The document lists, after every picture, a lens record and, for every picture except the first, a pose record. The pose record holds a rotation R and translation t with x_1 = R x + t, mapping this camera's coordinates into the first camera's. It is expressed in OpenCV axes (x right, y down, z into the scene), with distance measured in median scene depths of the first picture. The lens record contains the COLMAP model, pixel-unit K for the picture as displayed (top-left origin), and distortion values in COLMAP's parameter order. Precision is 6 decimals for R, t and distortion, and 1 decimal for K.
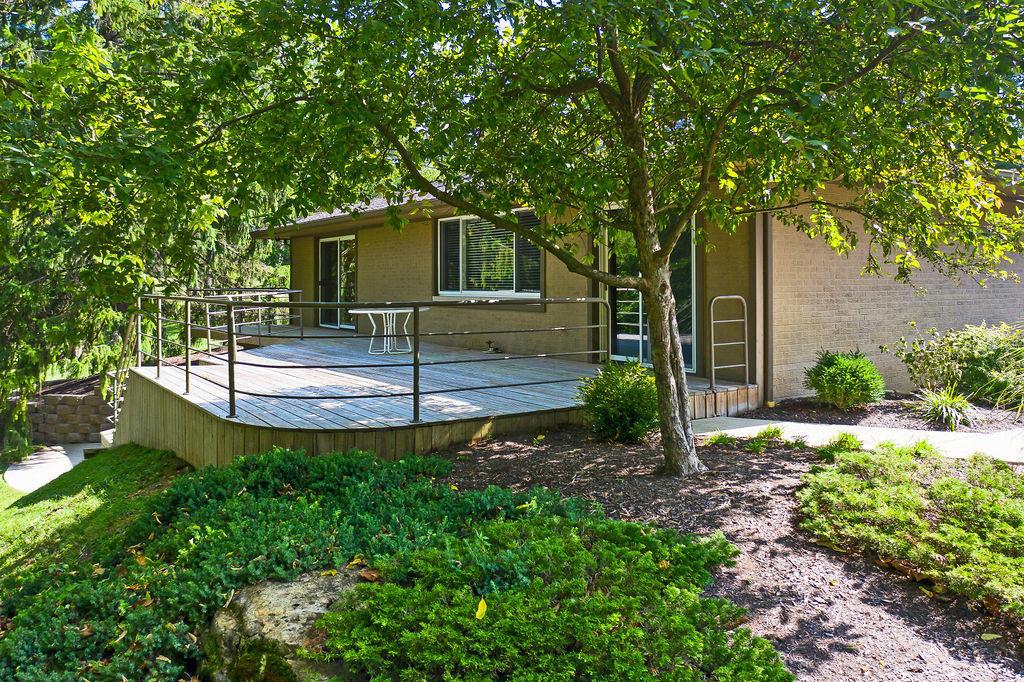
lens RADIAL K [[820.7, 0, 494.7], [0, 820.7, 317.2], [0, 0, 1]] dist [-0.028356, -0.008968]
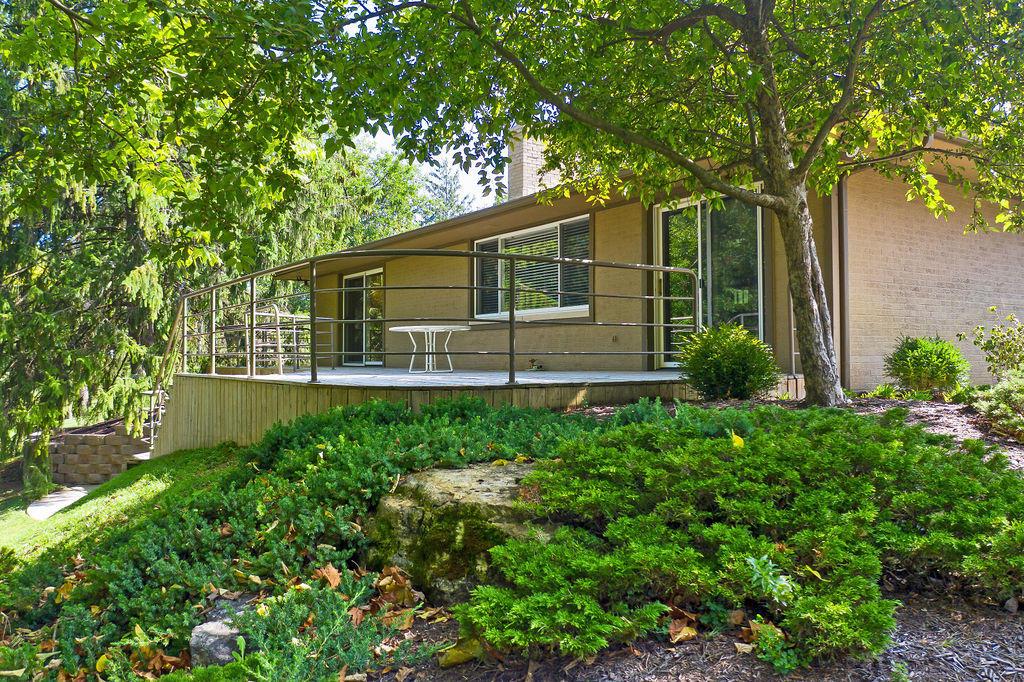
lens RADIAL K [[820.7, 0, 513.8], [0, 820.7, 339.8], [0, 0, 1]] dist [-0.028356, -0.008968]
pose [[0.999856, -0.011523, 0.012423, -0.097614], [0.012015, 0.999116, -0.040287, 0.107247], [-0.011947, 0.040430, 0.999111, 0.055349]]
